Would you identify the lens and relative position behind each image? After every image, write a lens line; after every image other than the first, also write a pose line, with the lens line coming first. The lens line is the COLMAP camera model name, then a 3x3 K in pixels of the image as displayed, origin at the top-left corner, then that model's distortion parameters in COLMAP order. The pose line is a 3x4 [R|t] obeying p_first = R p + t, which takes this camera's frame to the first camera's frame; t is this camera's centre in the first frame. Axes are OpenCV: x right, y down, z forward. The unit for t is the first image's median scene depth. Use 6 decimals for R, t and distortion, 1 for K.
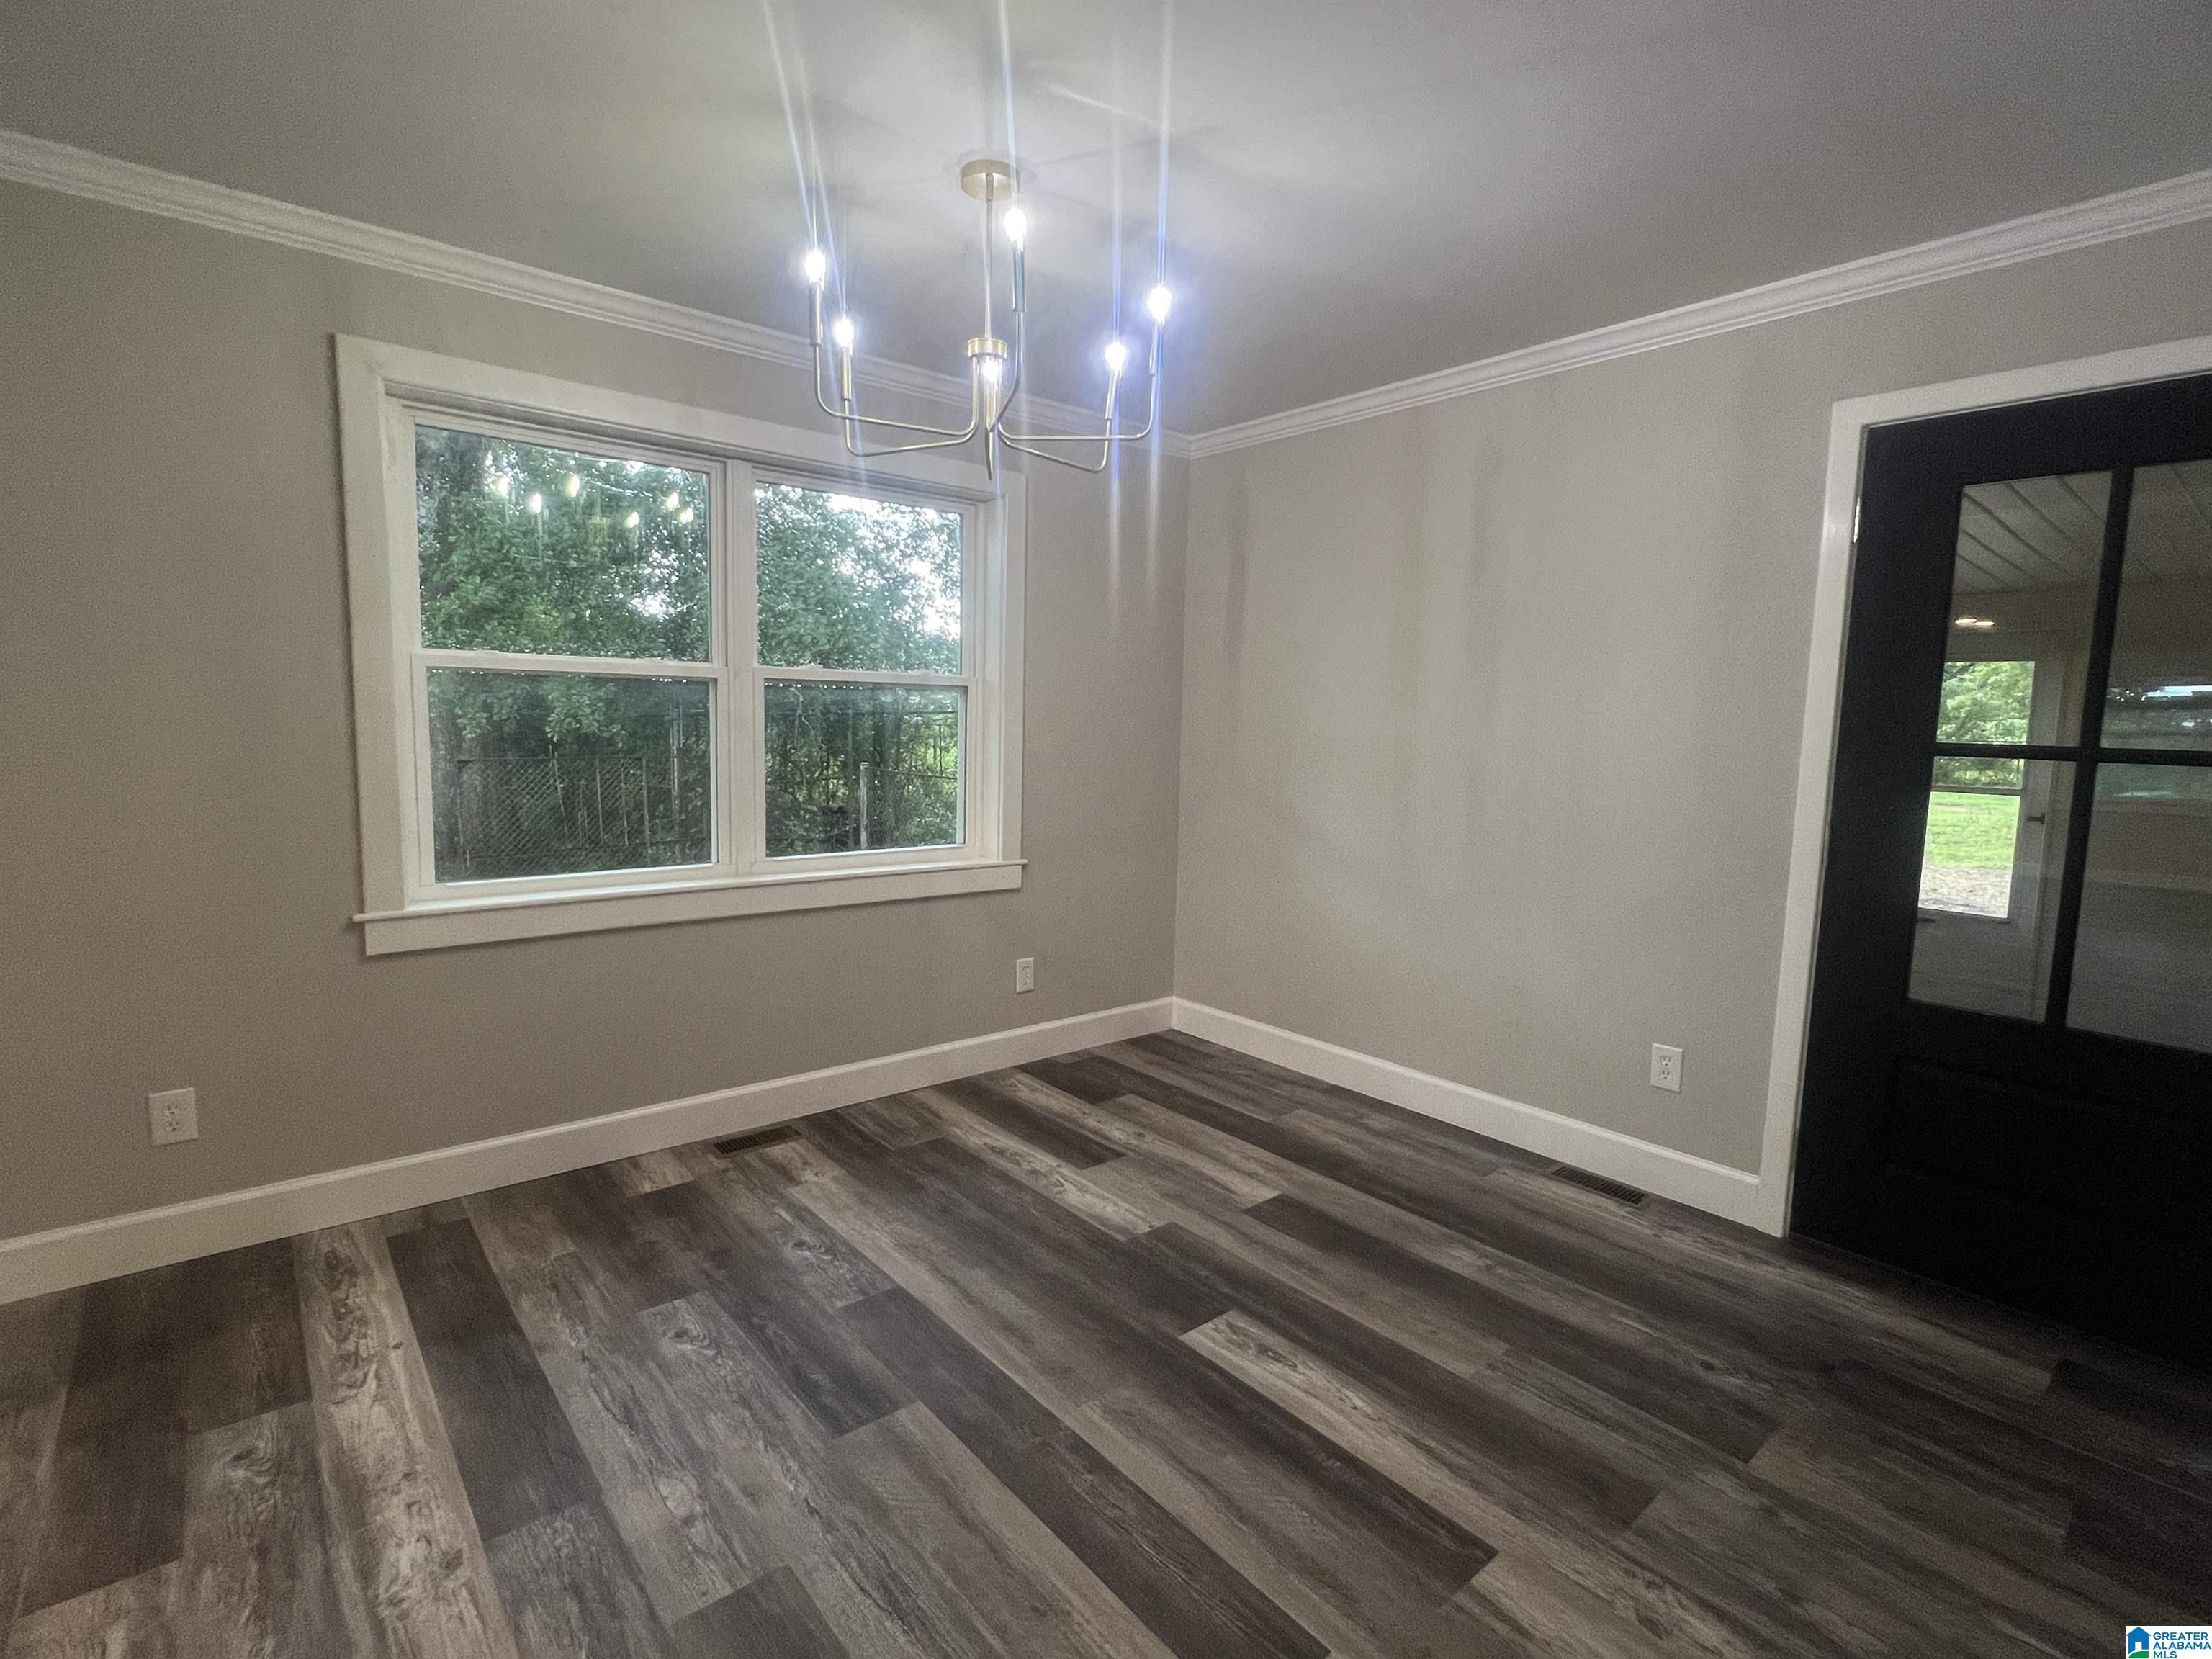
lens RADIAL K [[1043.8, 0, 1106.0], [0, 1043.8, 829.5], [0, 0, 1]] dist [-0.027521, -0.000170]
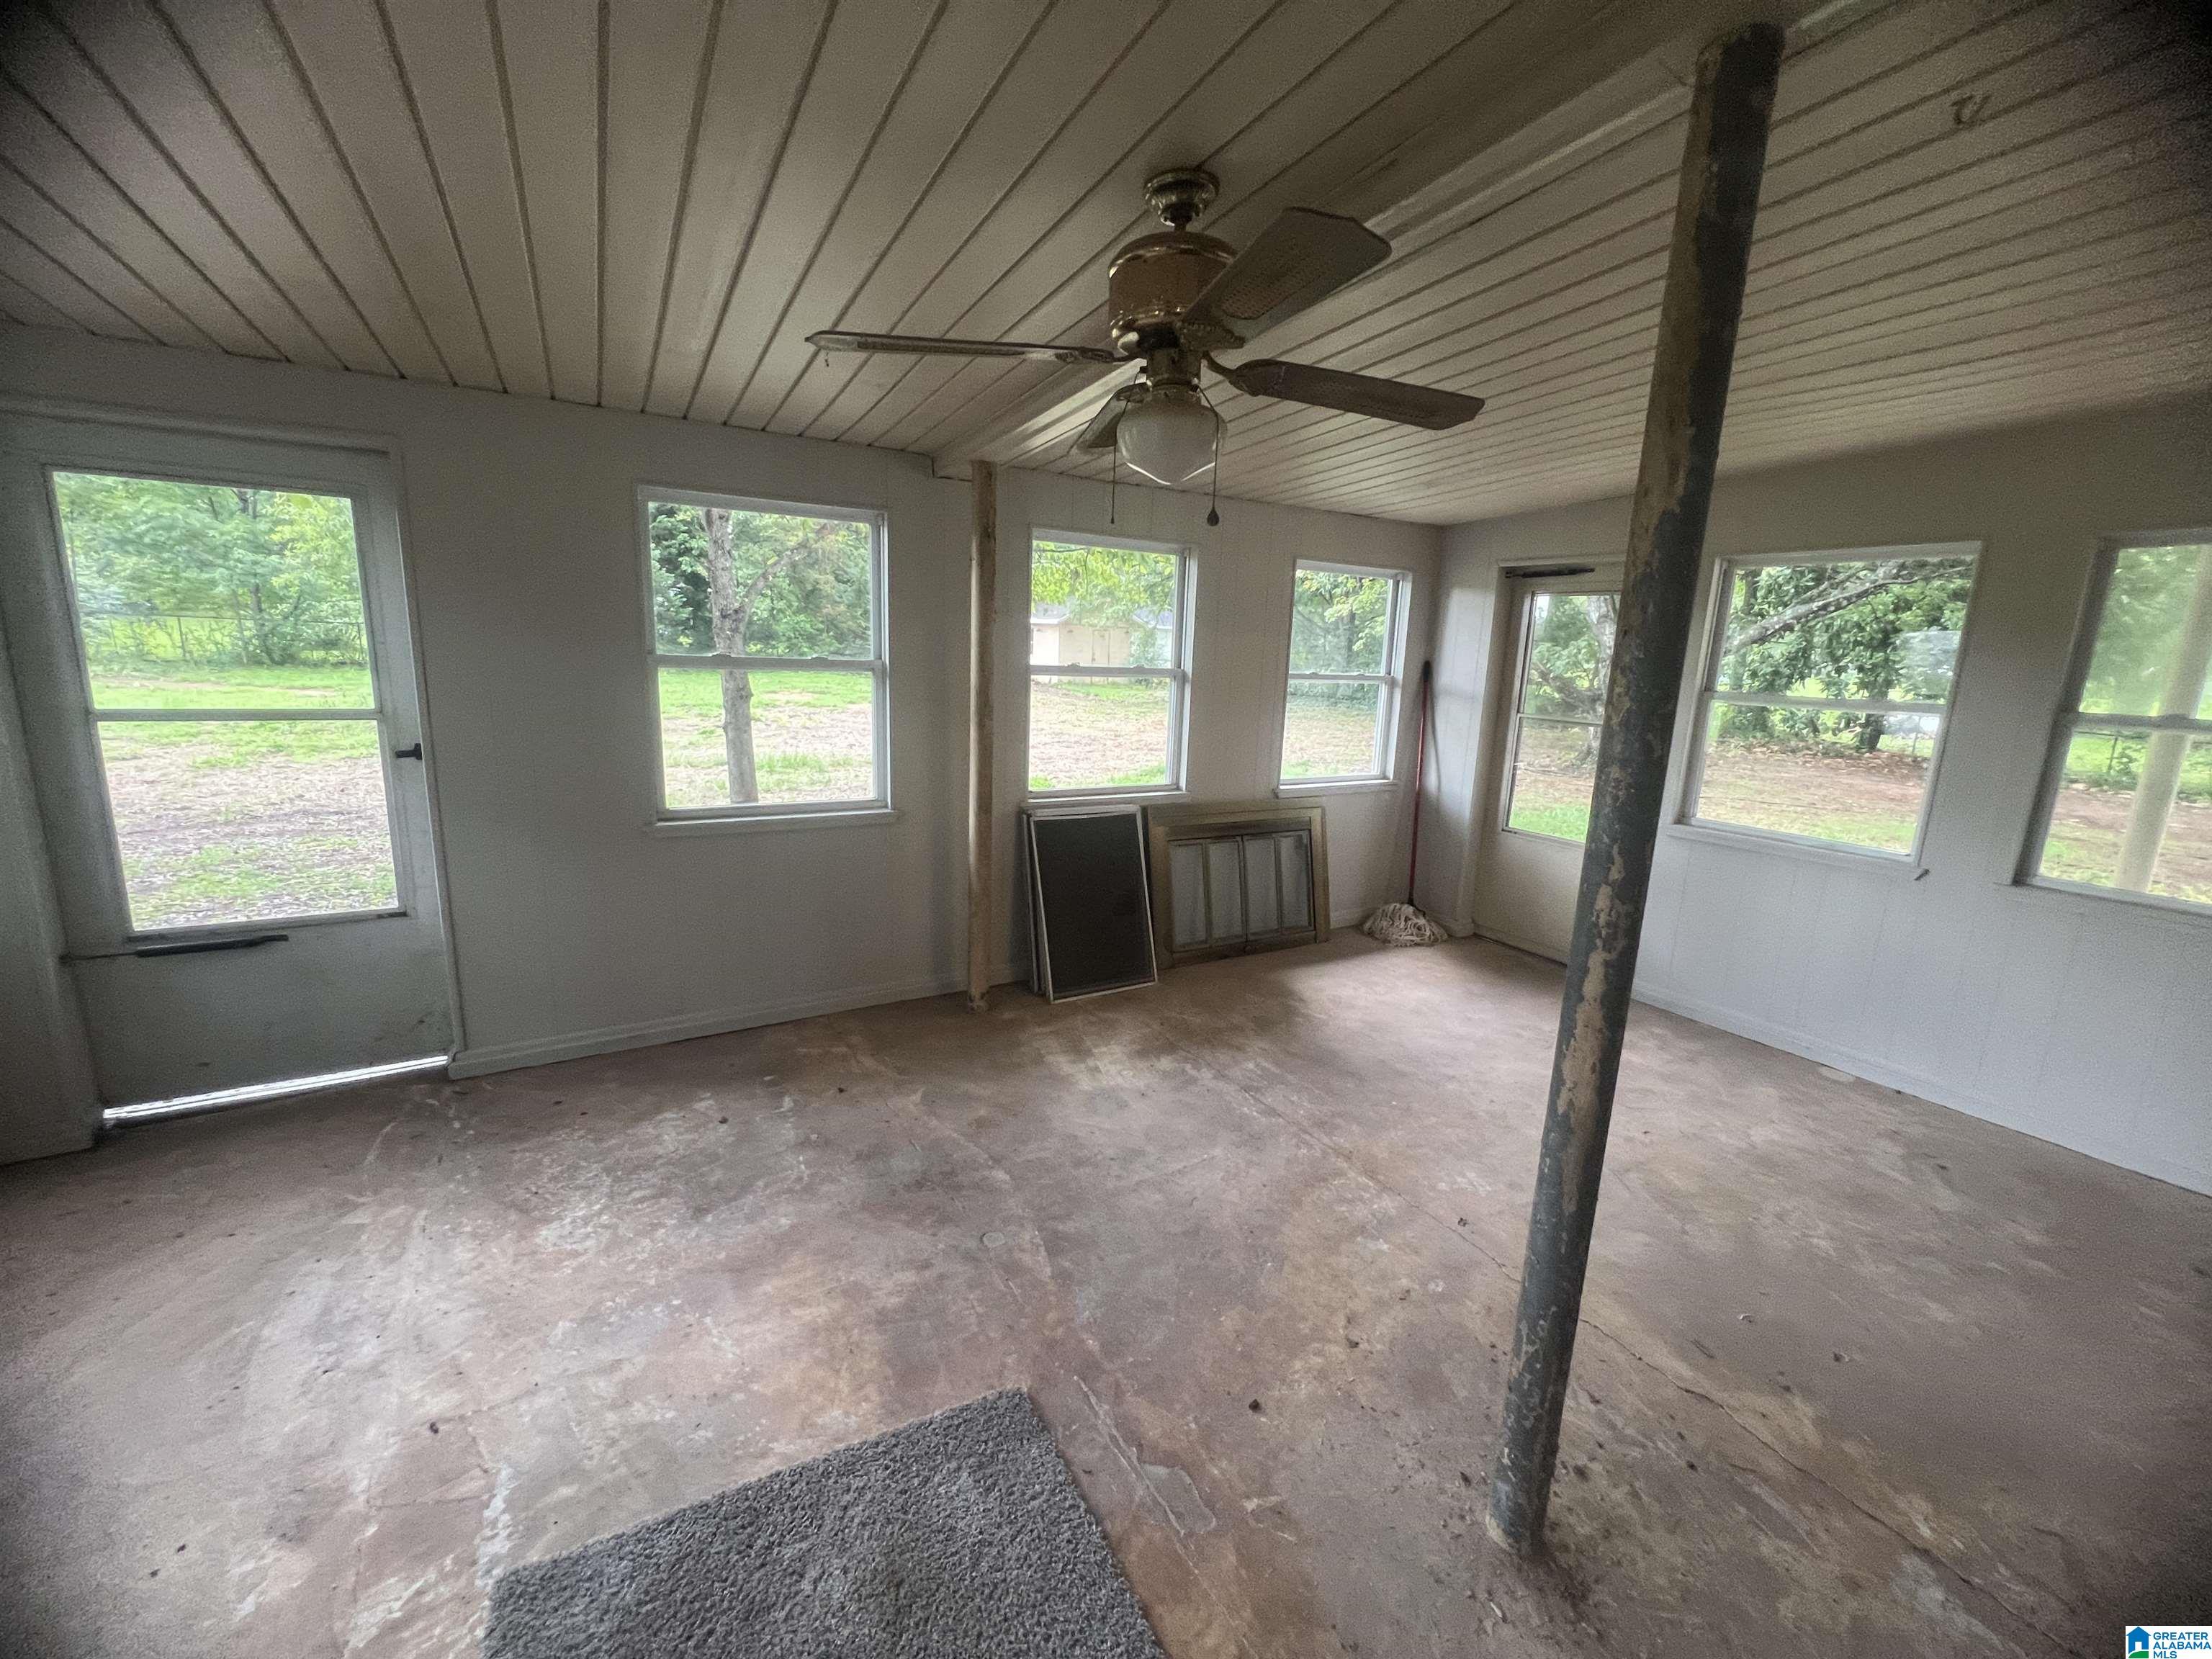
lens RADIAL K [[891.5, 0, 1106.0], [0, 891.5, 829.5], [0, 0, 1]] dist [-0.002247, -0.000177]
pose [[0.155840, -0.209164, 0.965383, 0.144040], [0.067625, 0.977290, 0.200827, -0.016874], [-0.985465, 0.033987, 0.166446, 0.159531]]
